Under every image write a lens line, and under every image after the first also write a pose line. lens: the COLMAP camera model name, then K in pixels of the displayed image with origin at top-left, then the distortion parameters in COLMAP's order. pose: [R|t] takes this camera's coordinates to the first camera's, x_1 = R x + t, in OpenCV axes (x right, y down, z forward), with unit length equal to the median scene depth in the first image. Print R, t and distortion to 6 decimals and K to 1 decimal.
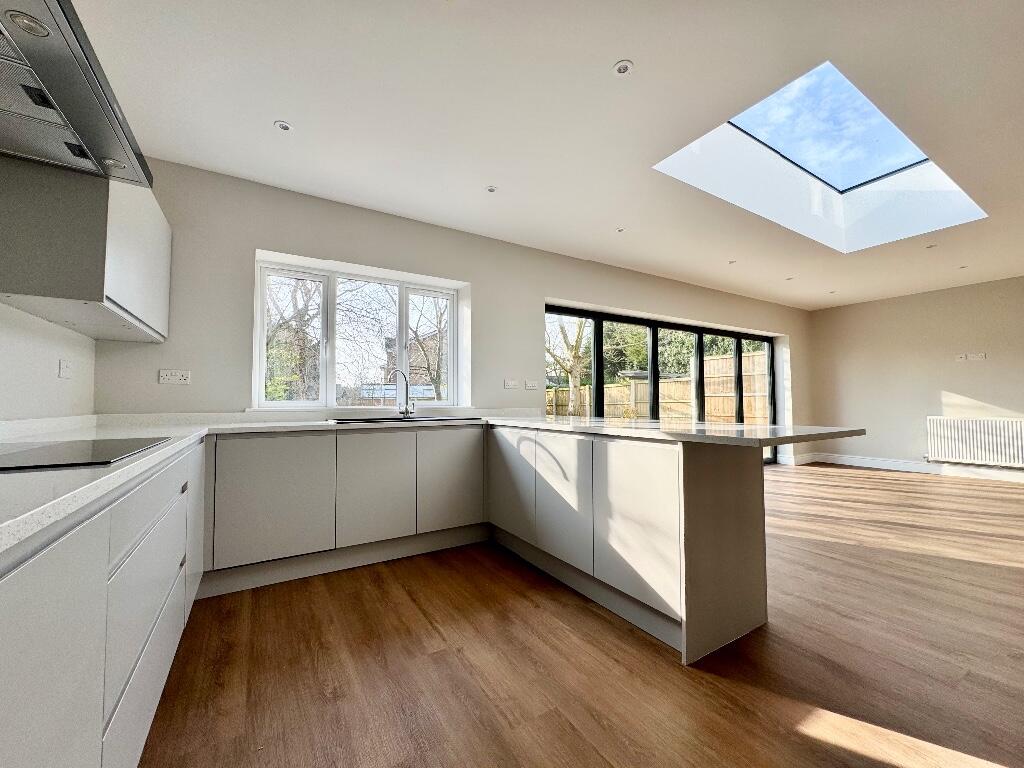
lens RADIAL K [[409.0, 0, 512.2], [0, 409.0, 386.3], [0, 0, 1]] dist [-0.002192, -0.000139]
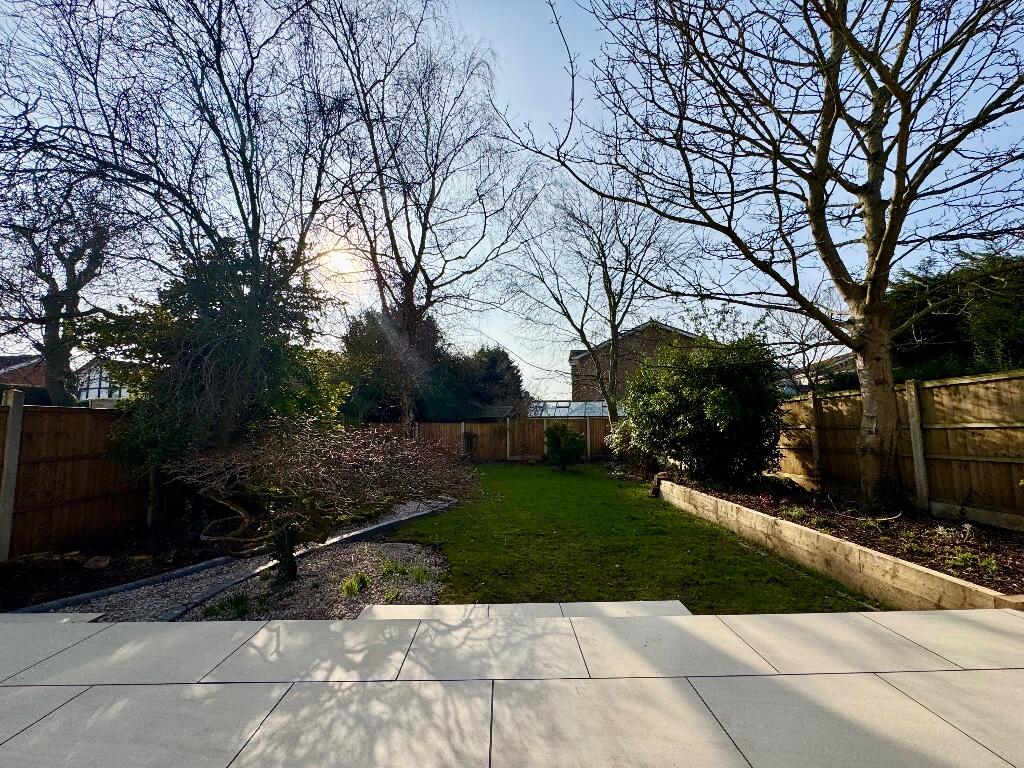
lens RADIAL K [[409.0, 0, 511.9], [0, 409.0, 383.4], [0, 0, 1]] dist [-0.002192, -0.000139]
pose [[0.864056, -0.049655, -0.500941, 0.041487], [0.019299, 0.997659, -0.065603, 0.020630], [0.503026, 0.047017, 0.862991, 0.451604]]
